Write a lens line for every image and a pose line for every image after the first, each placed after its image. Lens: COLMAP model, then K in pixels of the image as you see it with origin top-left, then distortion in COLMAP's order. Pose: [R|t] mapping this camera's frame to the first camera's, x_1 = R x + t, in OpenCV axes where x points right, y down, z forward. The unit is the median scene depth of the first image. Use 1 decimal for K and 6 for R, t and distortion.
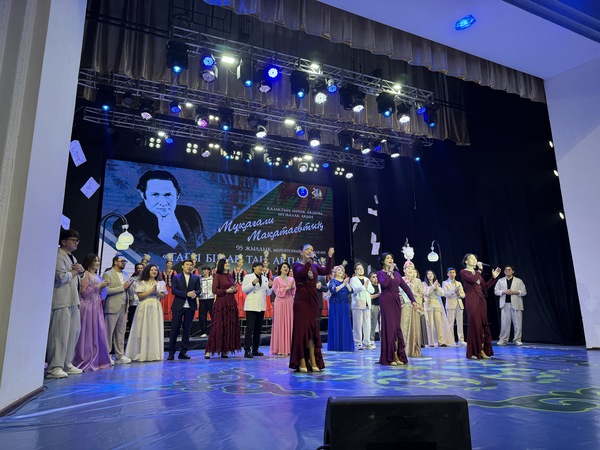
lens RADIAL K [[420.3, 0, 302.0], [0, 420.3, 227.2], [0, 0, 1]] dist [0.037154, -0.032082]
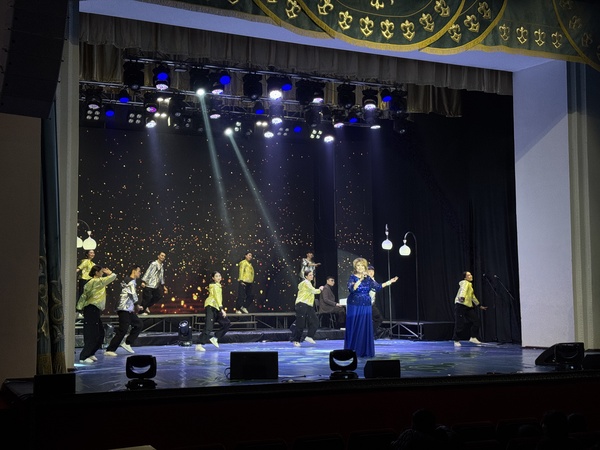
lens RADIAL K [[846.9, 0, 298.4], [0, 846.9, 228.0], [0, 0, 1]] dist [0.136968, 0.000000]
pose [[0.999872, 0.005407, -0.015085, 0.095981], [-0.003606, 0.993132, 0.116946, -0.171111], [0.015614, -0.116876, 0.993024, -0.729872]]
